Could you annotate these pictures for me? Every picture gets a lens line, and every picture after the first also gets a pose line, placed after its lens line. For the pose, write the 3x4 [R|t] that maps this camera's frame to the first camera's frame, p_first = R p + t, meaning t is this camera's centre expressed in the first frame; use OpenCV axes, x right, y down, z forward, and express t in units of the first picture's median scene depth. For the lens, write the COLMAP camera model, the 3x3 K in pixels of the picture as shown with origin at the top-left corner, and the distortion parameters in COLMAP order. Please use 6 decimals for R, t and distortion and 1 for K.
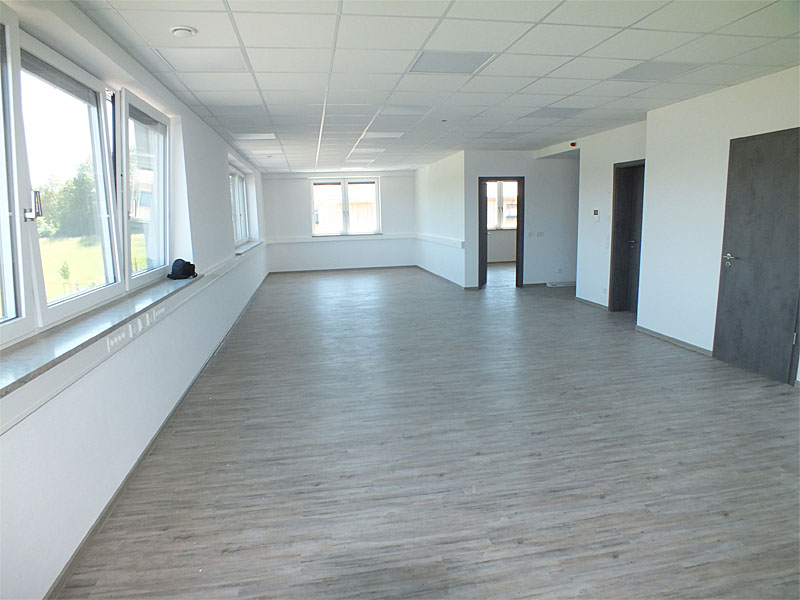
lens RADIAL K [[505.0, 0, 392.6], [0, 505.0, 299.7], [0, 0, 1]] dist [-0.111257, 0.057266]
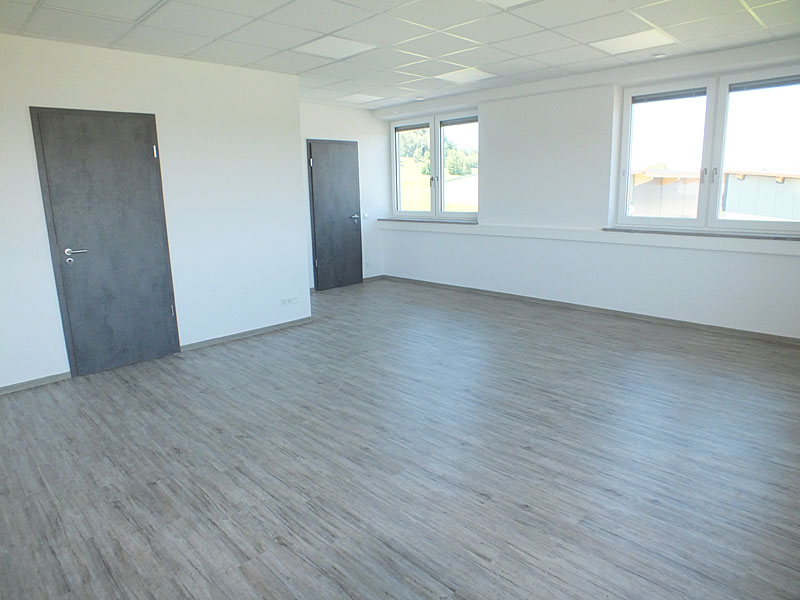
lens RADIAL K [[505.0, 0, 392.6], [0, 505.0, 299.7], [0, 0, 1]] dist [-0.111257, 0.057266]
pose [[-0.574147, -0.138413, 0.806968, -0.389065], [0.177051, 0.941297, 0.287423, -0.194308], [-0.799380, 0.307897, -0.515937, 1.281582]]
